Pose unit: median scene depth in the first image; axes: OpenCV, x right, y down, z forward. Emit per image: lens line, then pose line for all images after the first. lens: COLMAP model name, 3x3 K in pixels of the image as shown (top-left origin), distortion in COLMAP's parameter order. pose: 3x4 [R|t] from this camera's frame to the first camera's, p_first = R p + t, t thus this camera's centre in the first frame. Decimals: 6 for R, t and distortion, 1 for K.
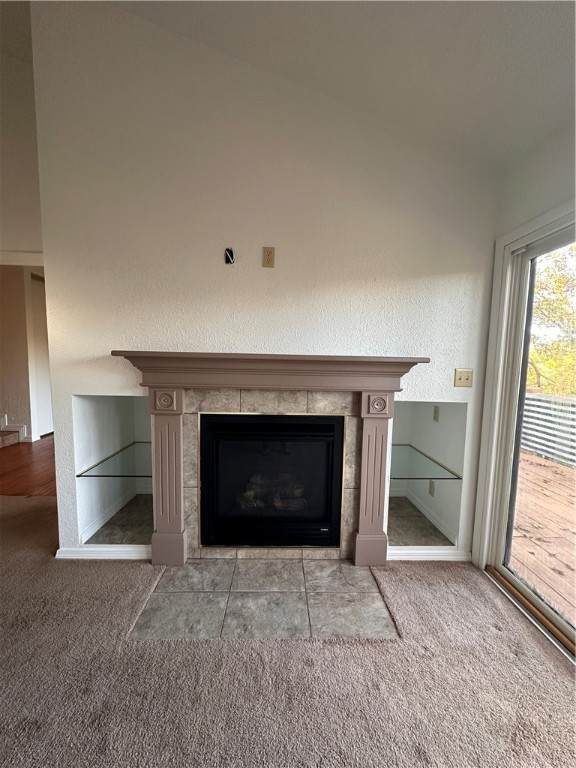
lens RADIAL K [[306.3, 0, 284.3], [0, 306.3, 385.7], [0, 0, 1]] dist [-0.003611, 0.000599]
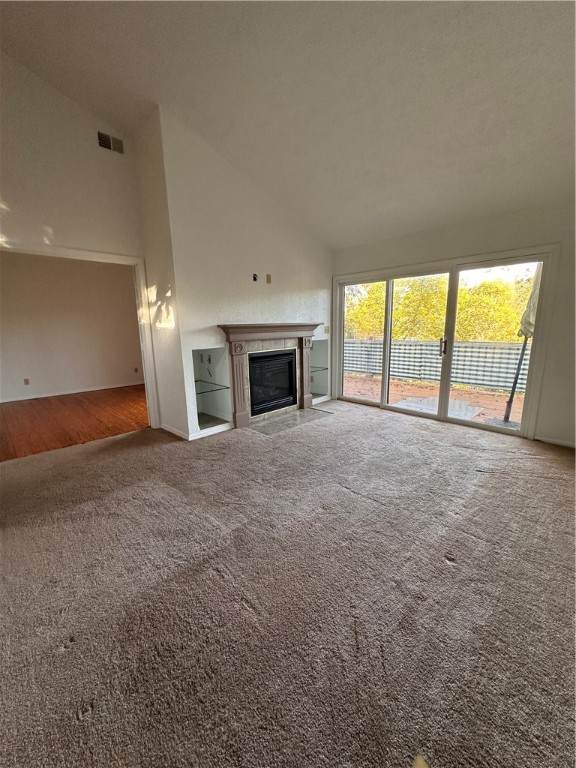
lens RADIAL K [[306.3, 0, 289.2], [0, 306.3, 388.0], [0, 0, 1]] dist [-0.003611, 0.000599]
pose [[0.726810, -0.176763, 0.663704, -1.512447], [0.091672, 0.982636, 0.161316, 0.011457], [-0.680694, -0.056403, 0.730393, -0.746432]]
